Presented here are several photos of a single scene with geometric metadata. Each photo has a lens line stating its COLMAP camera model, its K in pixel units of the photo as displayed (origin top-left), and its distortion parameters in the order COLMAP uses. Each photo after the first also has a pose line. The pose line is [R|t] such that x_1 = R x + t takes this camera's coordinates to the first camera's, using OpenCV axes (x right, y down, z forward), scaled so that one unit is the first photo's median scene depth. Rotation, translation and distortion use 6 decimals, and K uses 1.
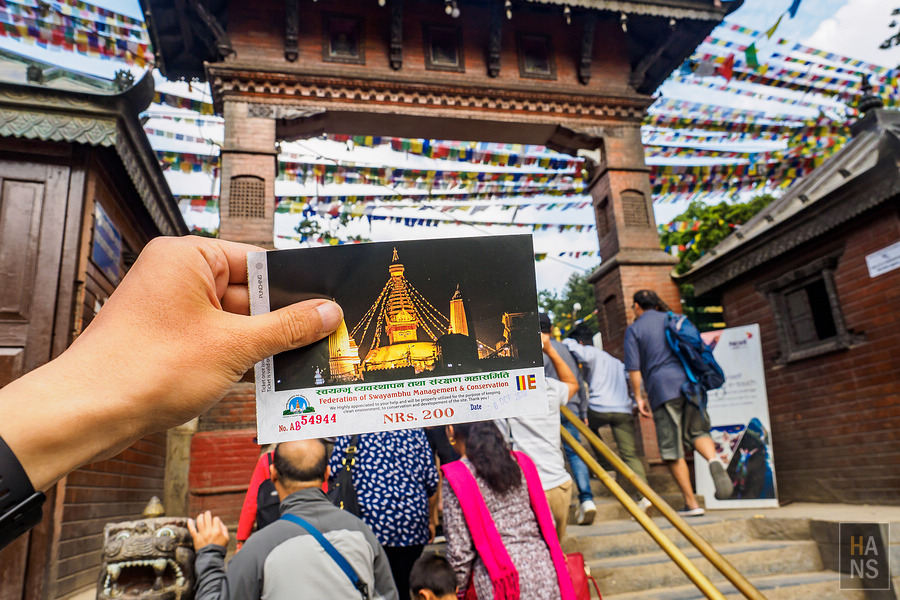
lens RADIAL K [[649.8, 0, 450.0], [0, 649.8, 300.0], [0, 0, 1]] dist [0.002308, -0.001442]
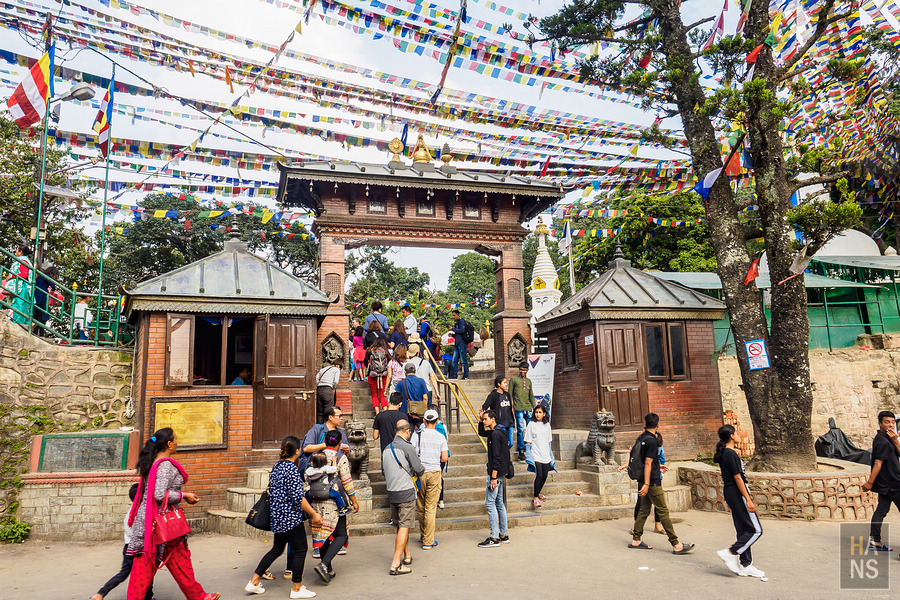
lens RADIAL K [[649.8, 0, 450.0], [0, 649.8, 300.0], [0, 0, 1]] dist [0.002308, -0.001442]
pose [[0.996954, 0.041986, 0.065728, -0.053629], [-0.049111, 0.992624, 0.110845, -0.318214], [-0.060589, -0.113735, 0.991662, -1.029082]]
